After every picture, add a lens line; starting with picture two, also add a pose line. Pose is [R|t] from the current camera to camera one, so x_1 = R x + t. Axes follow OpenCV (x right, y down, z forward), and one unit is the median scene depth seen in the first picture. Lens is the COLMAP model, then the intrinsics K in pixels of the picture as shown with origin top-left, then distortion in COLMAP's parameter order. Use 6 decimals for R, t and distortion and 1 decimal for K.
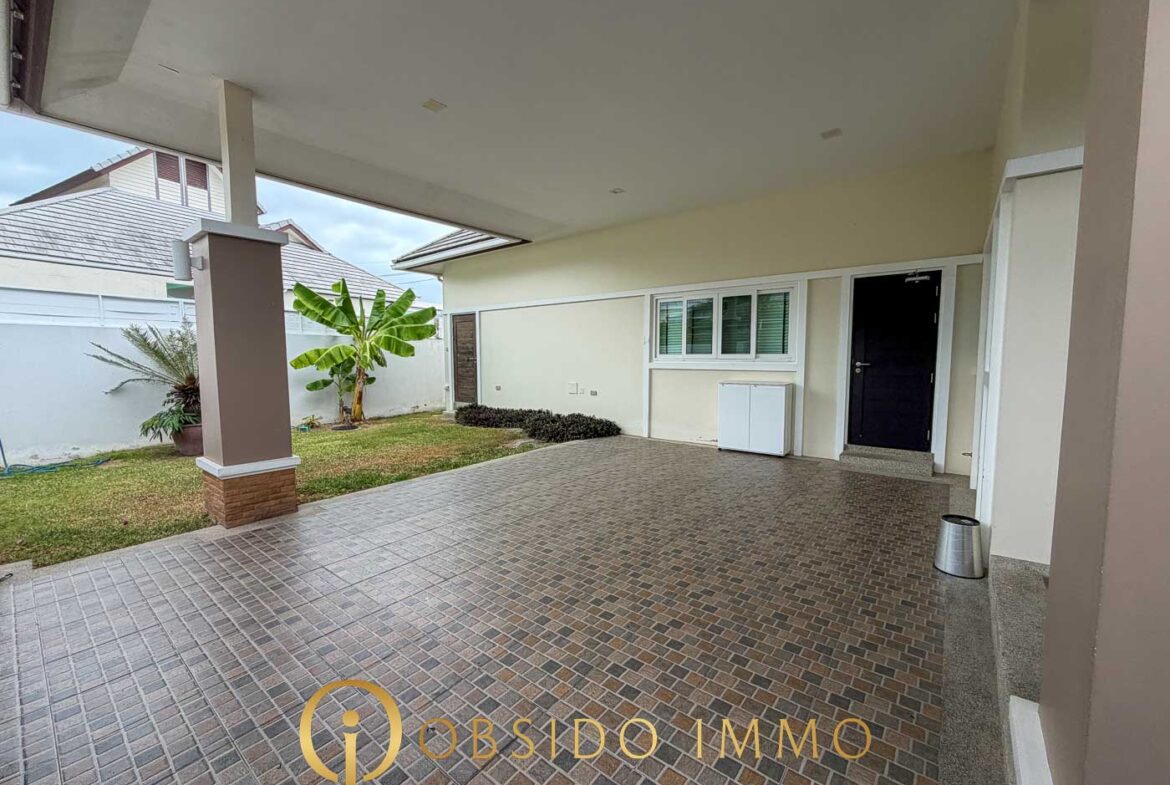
lens RADIAL K [[464.0, 0, 588.8], [0, 464.0, 393.0], [0, 0, 1]] dist [-0.003997, 0.000815]
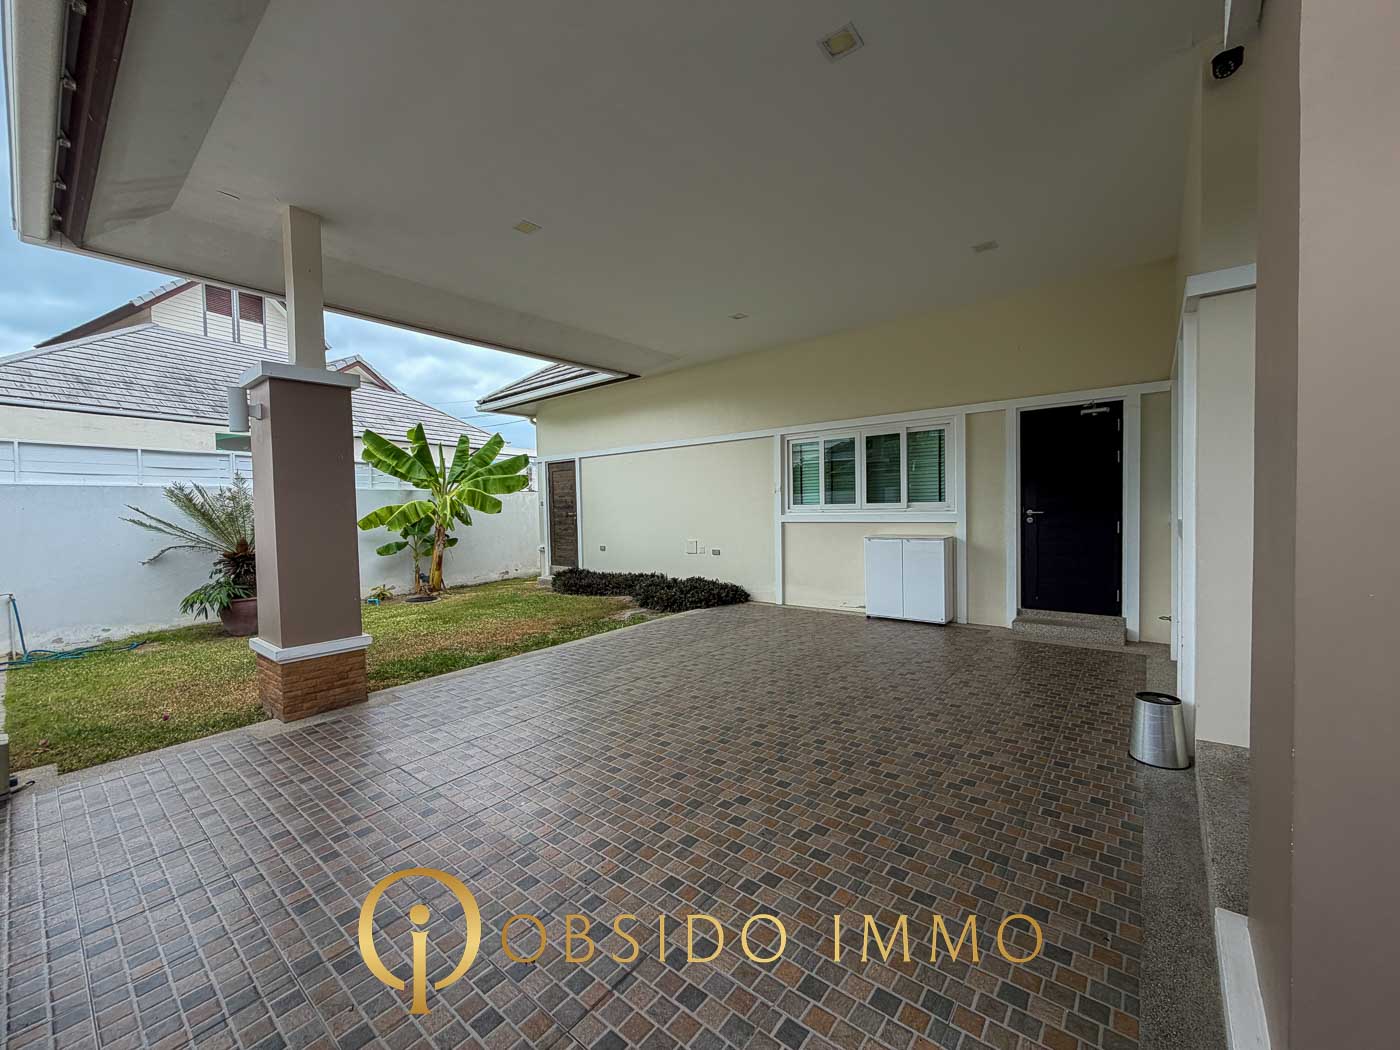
lens RADIAL K [[555.5, 0, 705.0], [0, 555.5, 525.3], [0, 0, 1]] dist [-0.004296, 0.000509]
pose [[0.999772, -0.019335, -0.009024, 0.000184], [0.018896, 0.998744, -0.046410, -0.003878], [0.009910, 0.046229, 0.998882, -0.012357]]
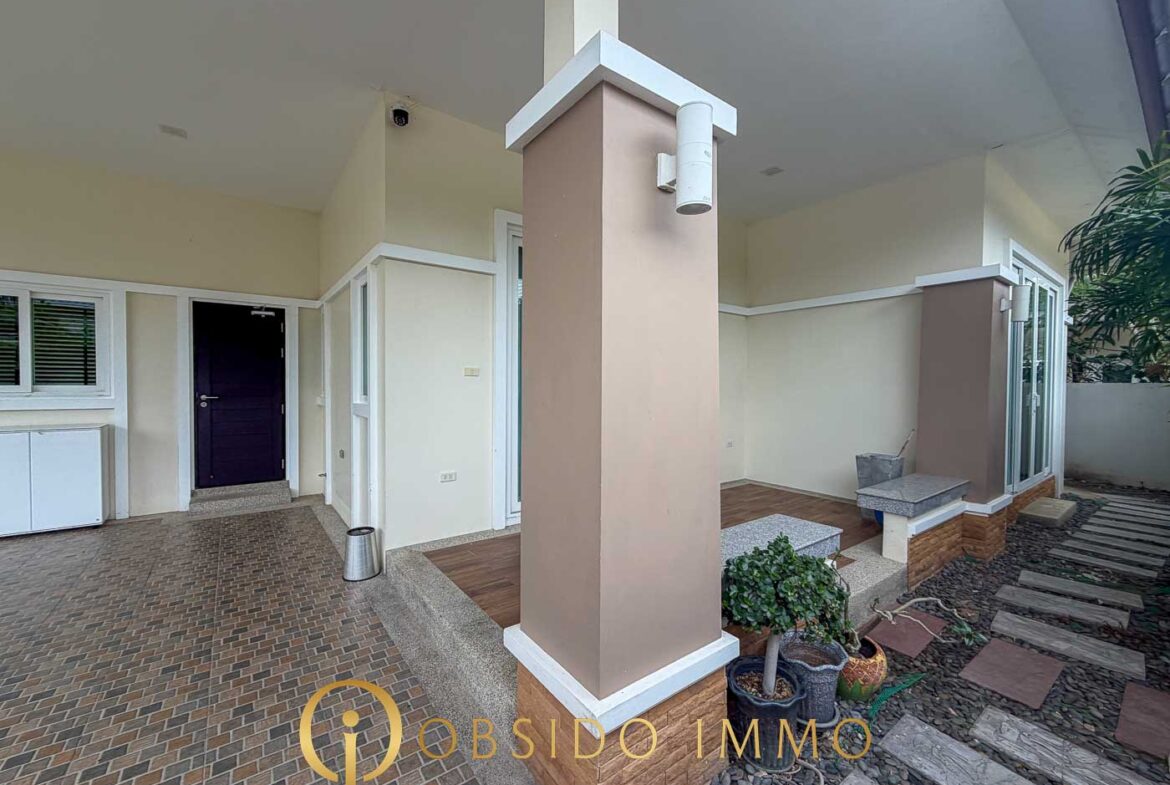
lens RADIAL K [[464.0, 0, 578.1], [0, 464.0, 393.1], [0, 0, 1]] dist [-0.003997, 0.000815]
pose [[0.256986, -0.014858, 0.966301, -0.105513], [0.069984, 0.997543, -0.003274, -0.018816], [-0.963878, 0.068467, 0.257395, 0.078187]]
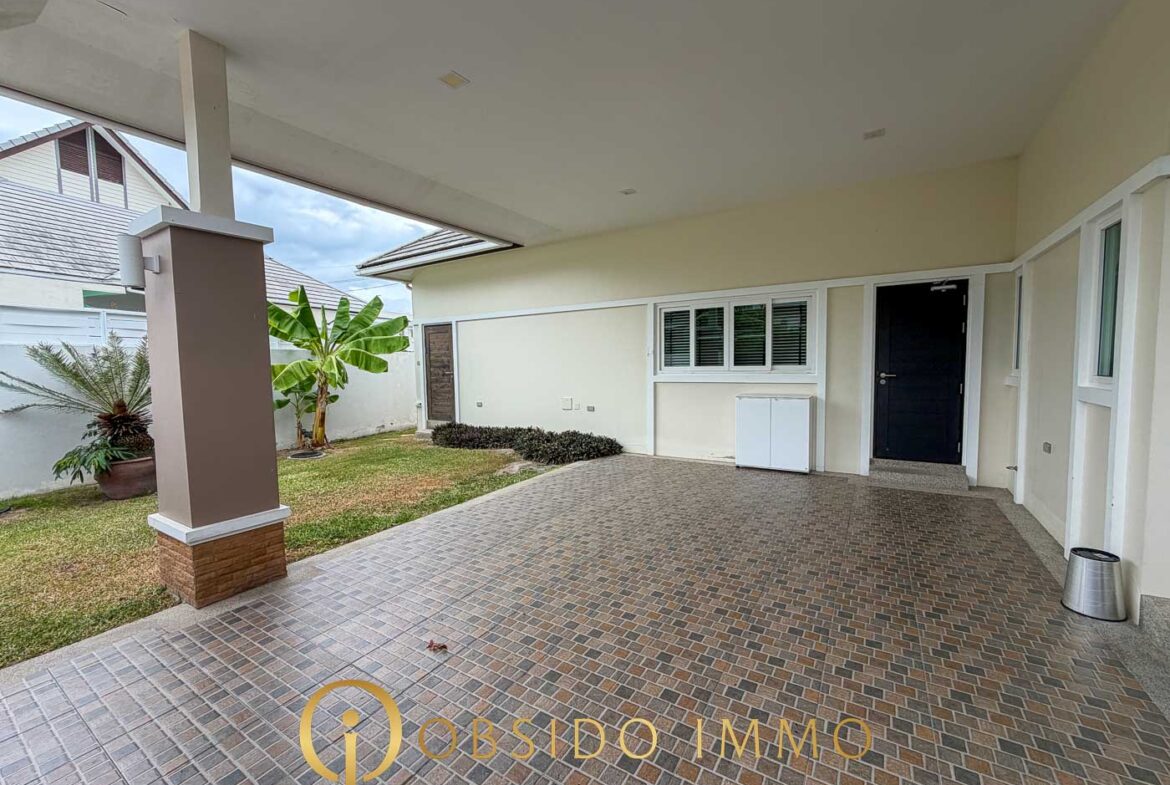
lens RADIAL K [[464.0, 0, 585.7], [0, 464.0, 392.5], [0, 0, 1]] dist [-0.003997, 0.000815]
pose [[0.994065, -0.021041, 0.106731, -0.152157], [0.022828, 0.999619, -0.015546, -0.027969], [-0.106363, 0.017890, 0.994166, 0.114320]]
